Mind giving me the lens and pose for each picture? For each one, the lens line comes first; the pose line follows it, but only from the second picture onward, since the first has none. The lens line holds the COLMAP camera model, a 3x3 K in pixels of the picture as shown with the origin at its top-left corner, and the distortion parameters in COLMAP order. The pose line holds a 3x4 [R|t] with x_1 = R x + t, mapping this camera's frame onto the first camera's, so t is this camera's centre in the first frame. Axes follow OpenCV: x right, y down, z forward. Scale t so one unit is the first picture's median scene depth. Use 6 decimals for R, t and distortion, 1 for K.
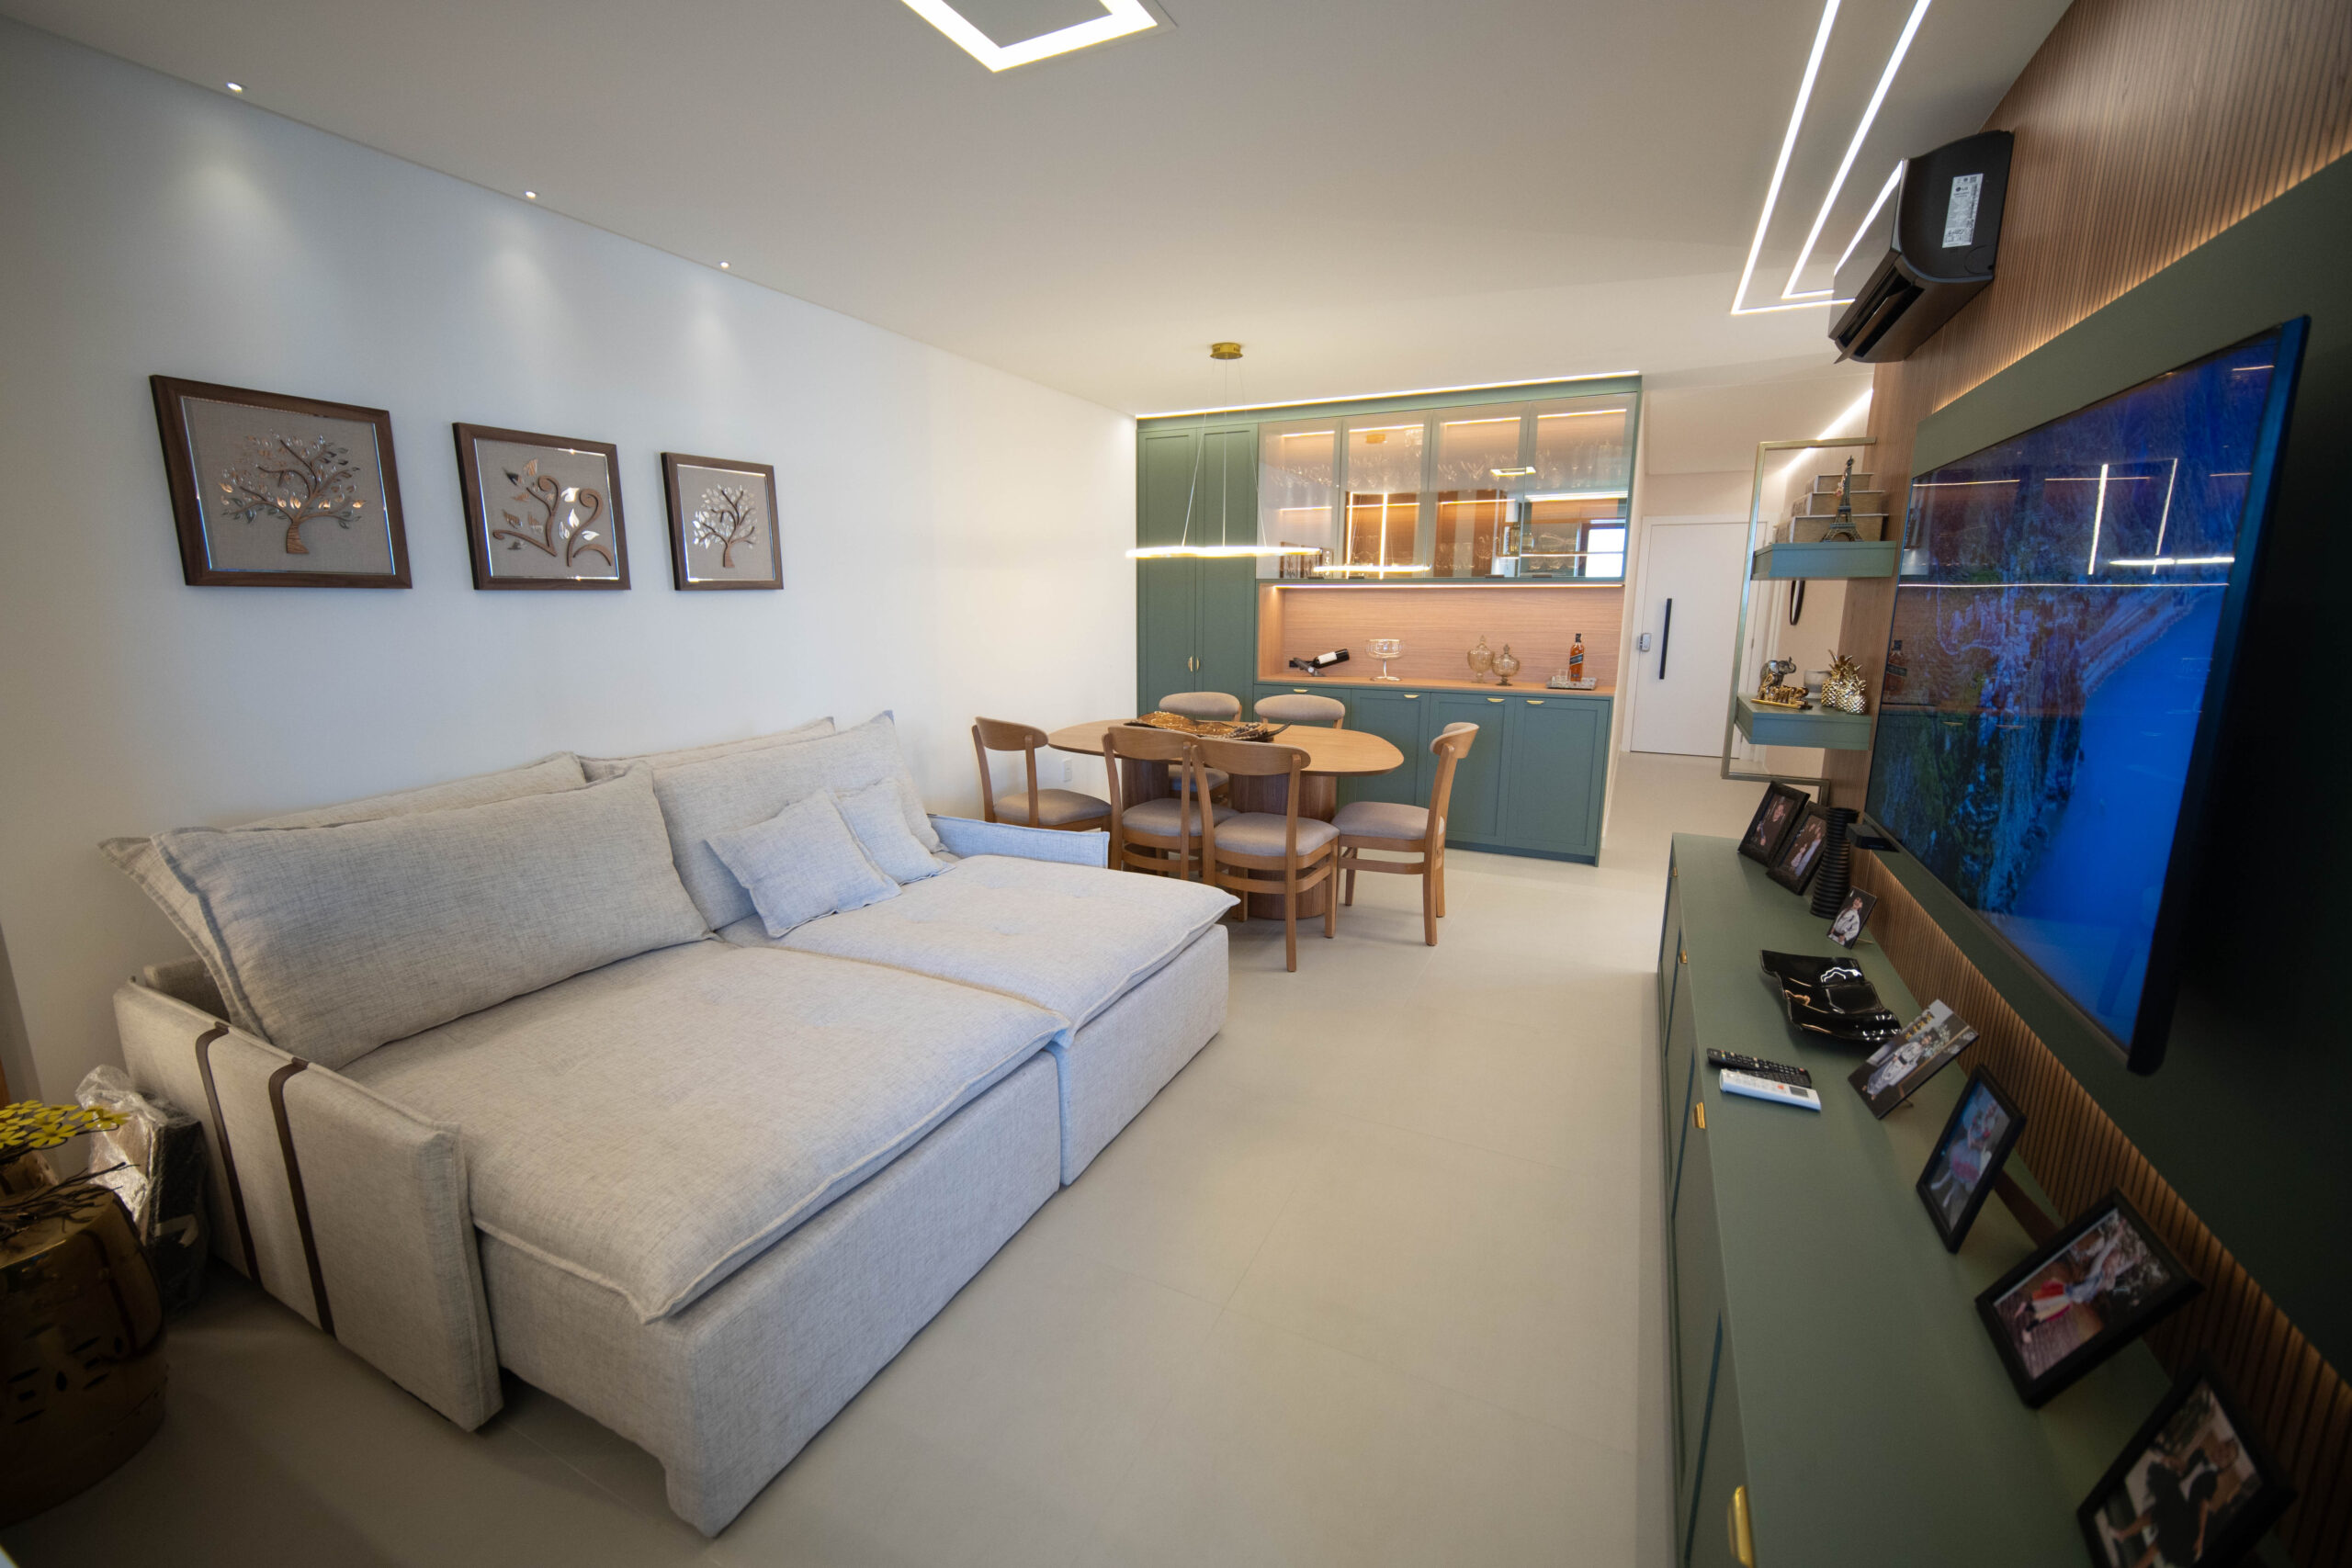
lens RADIAL K [[945.0, 0, 1171.5], [0, 945.0, 779.8], [0, 0, 1]] dist [-0.000723, -0.001287]
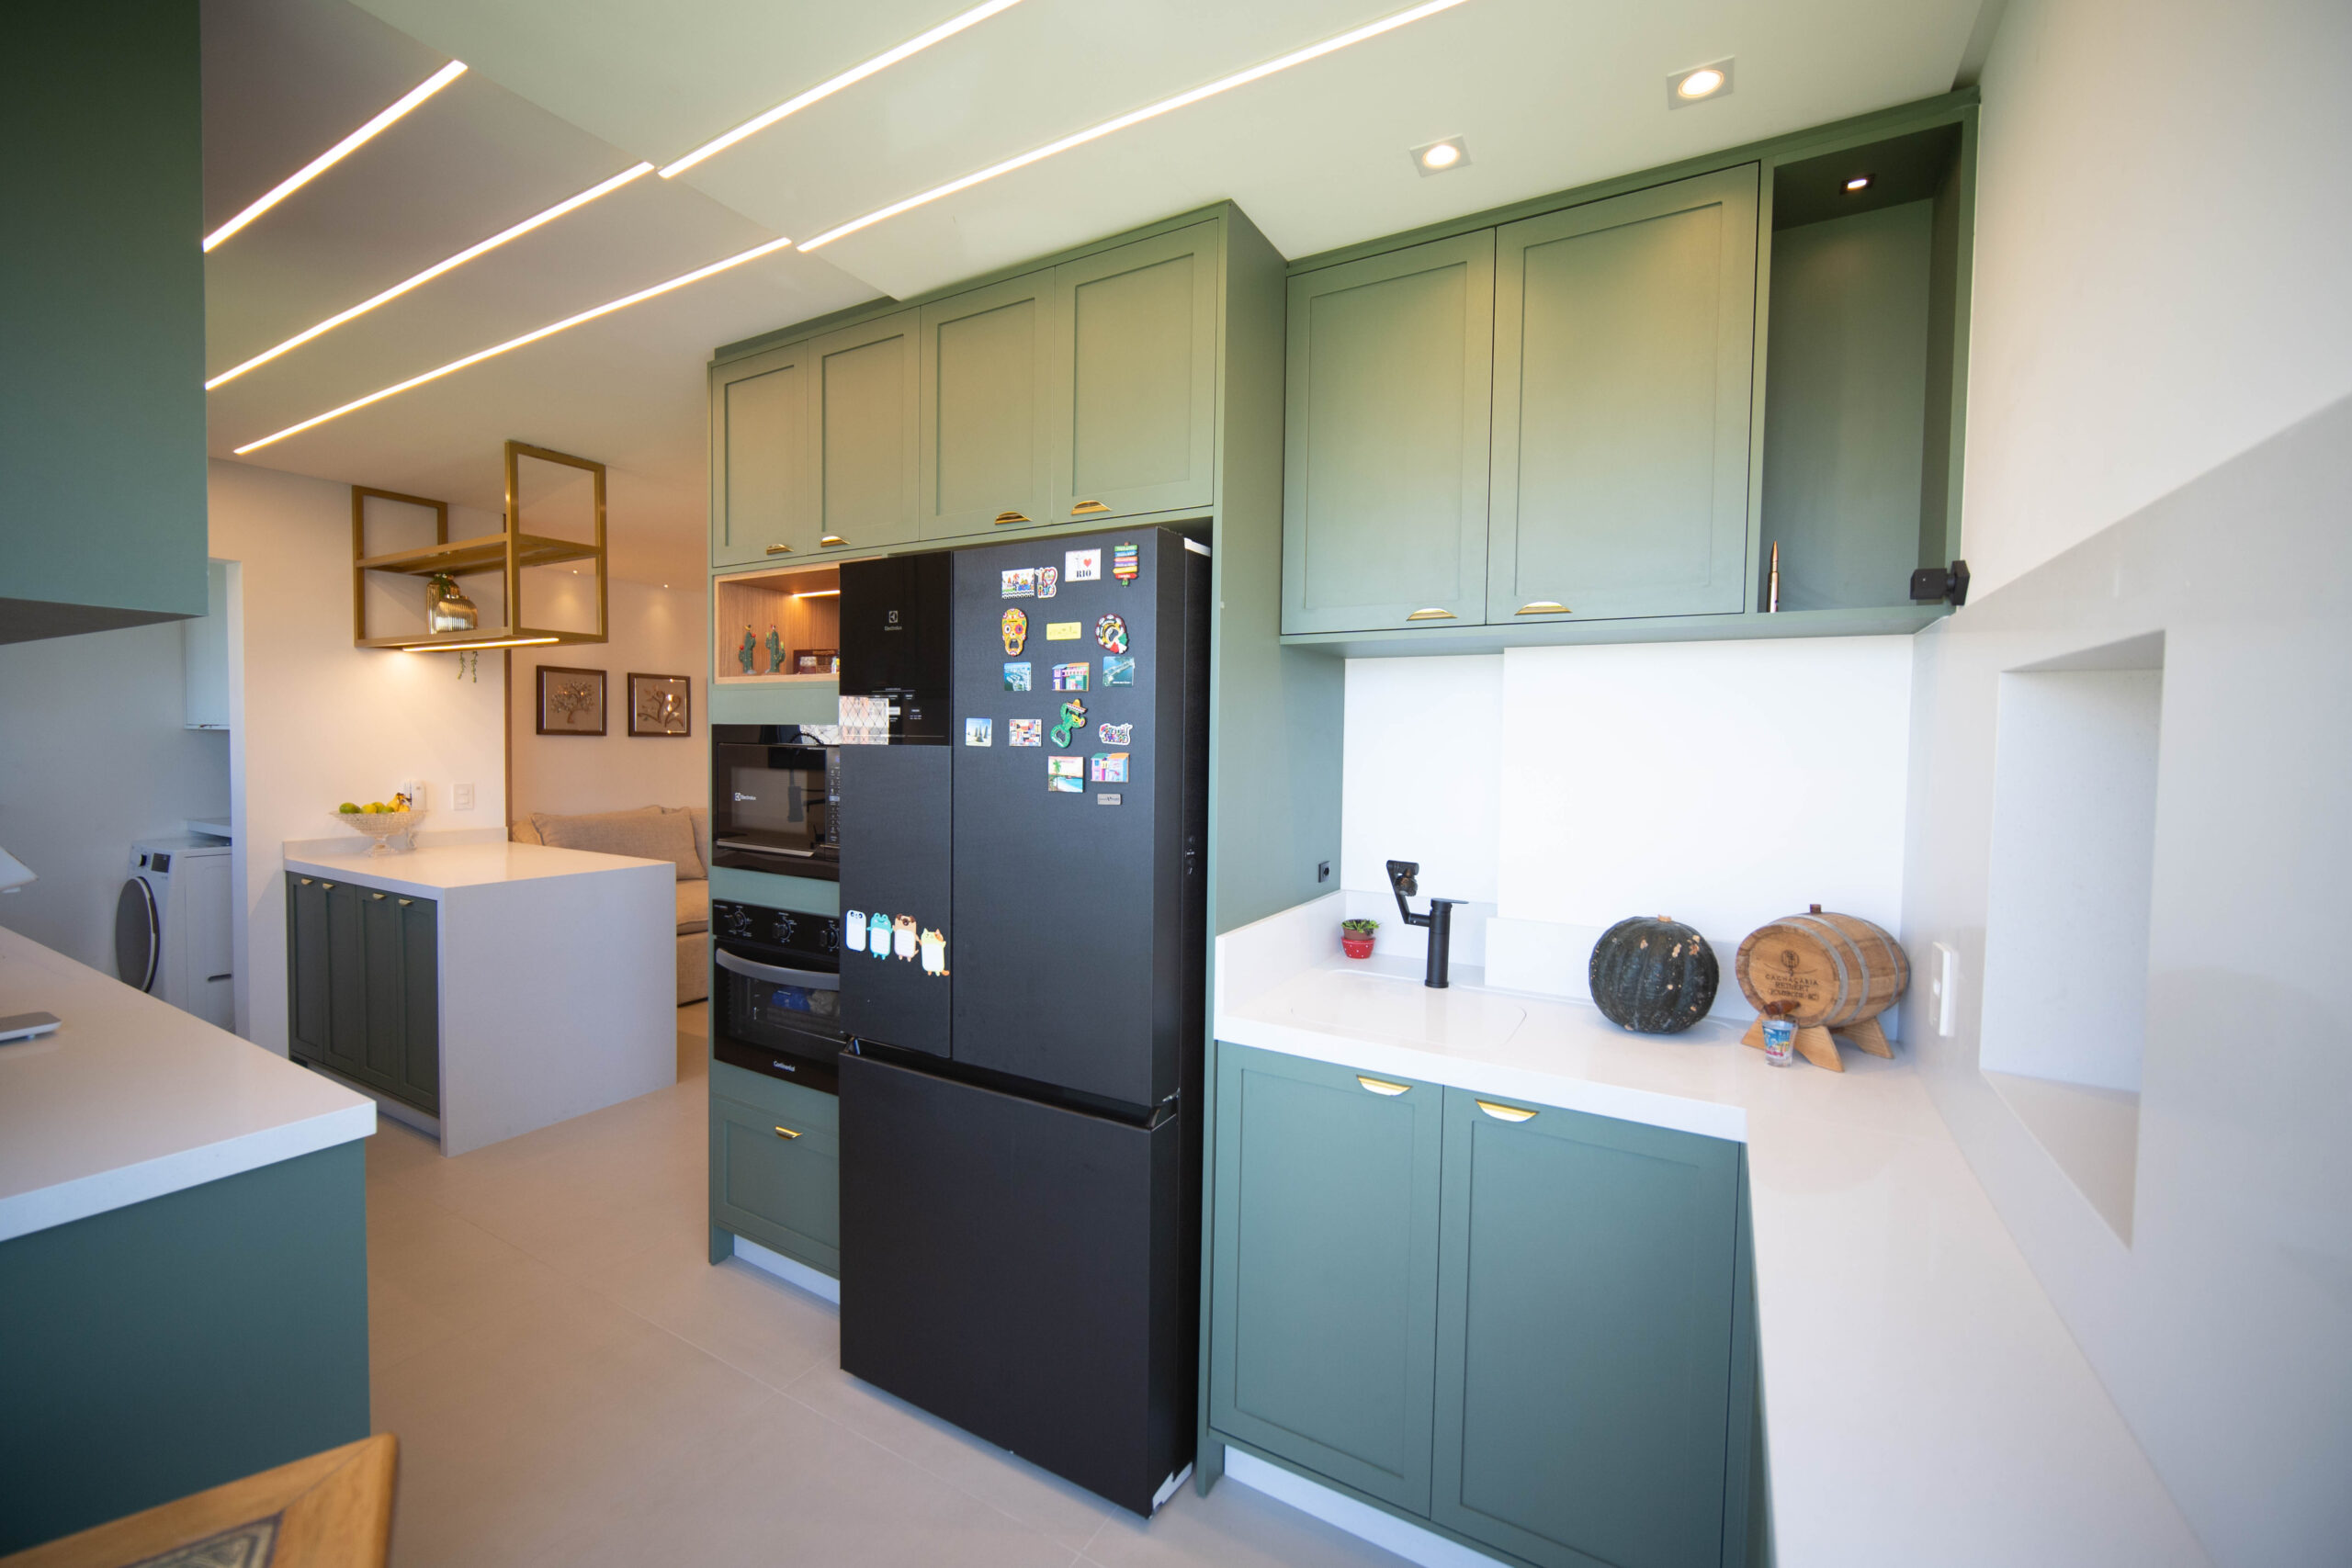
lens RADIAL K [[945.0, 0, 1175.1], [0, 945.0, 772.1], [0, 0, 1]] dist [-0.000723, -0.001287]
pose [[0.998227, 0.011278, -0.058445, 0.573626], [-0.020387, 0.987279, -0.157683, 0.172569], [0.055923, 0.158595, 0.985759, -0.920038]]
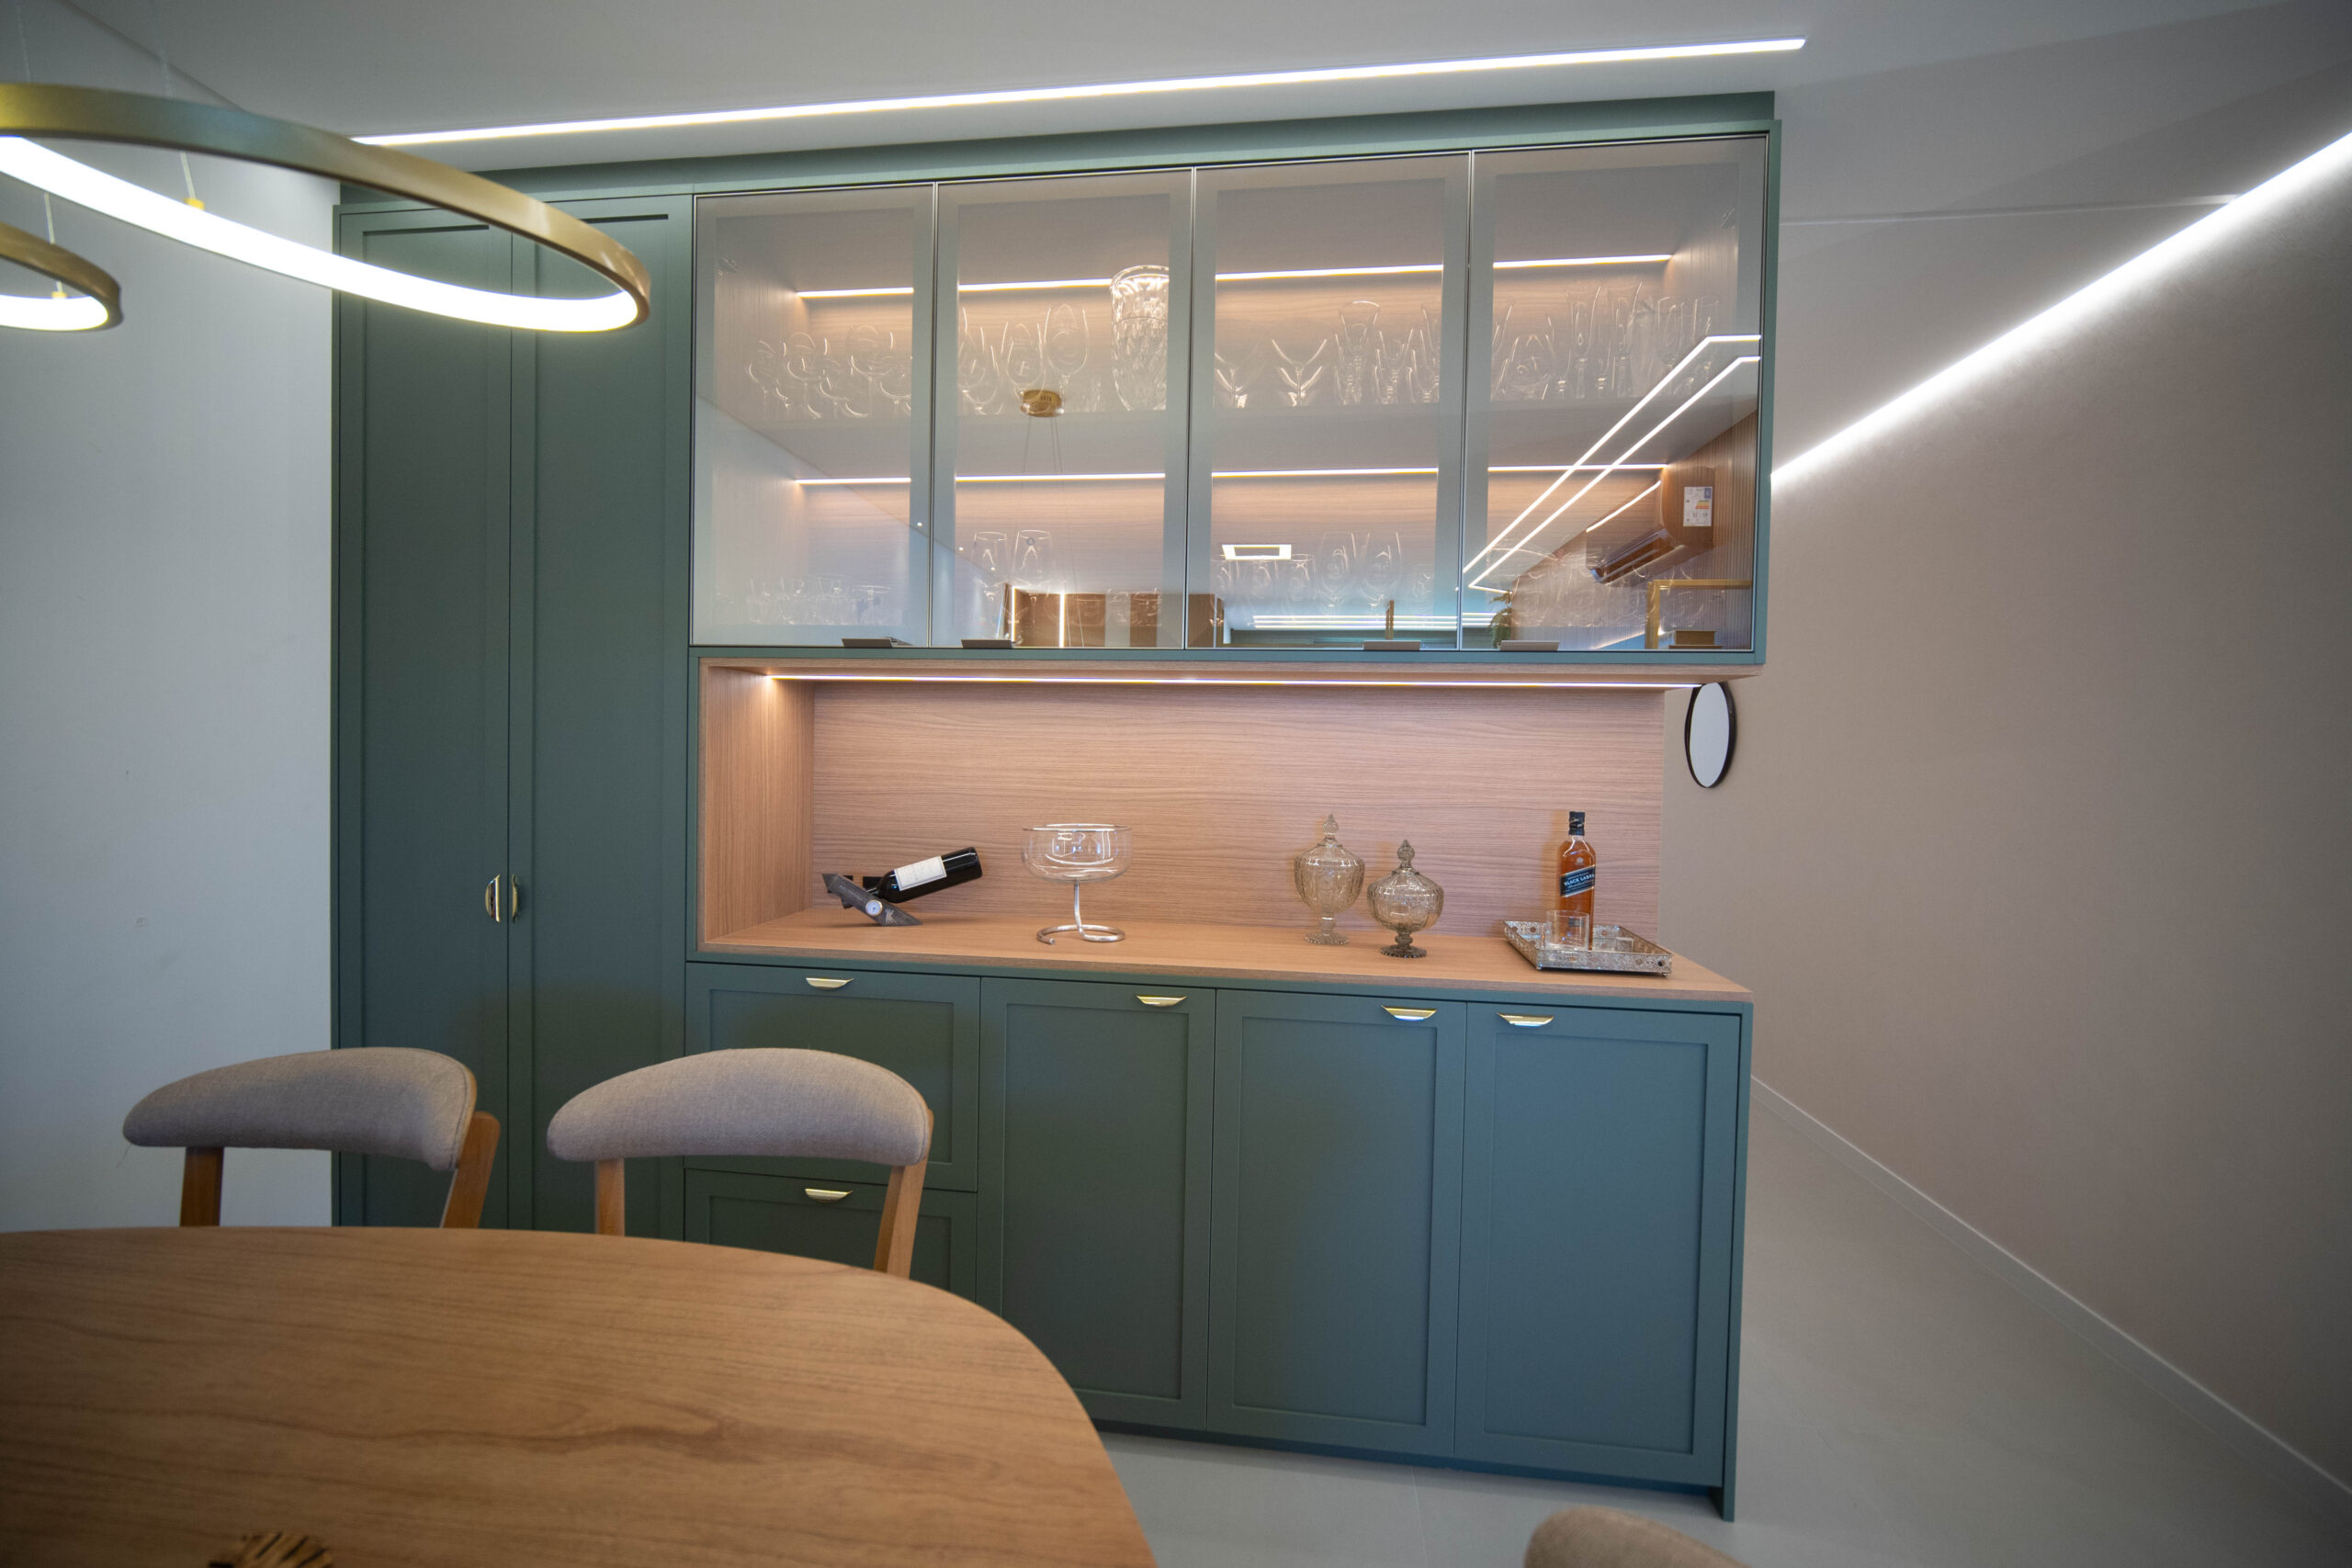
lens RADIAL K [[945.0, 0, 1169.5], [0, 945.0, 779.2], [0, 0, 1]] dist [-0.000723, -0.001287]
pose [[0.945472, 0.010030, 0.325548, 0.201885], [0.042798, 0.987033, -0.154705, -0.154028], [-0.322878, 0.160202, 0.932784, 0.921566]]
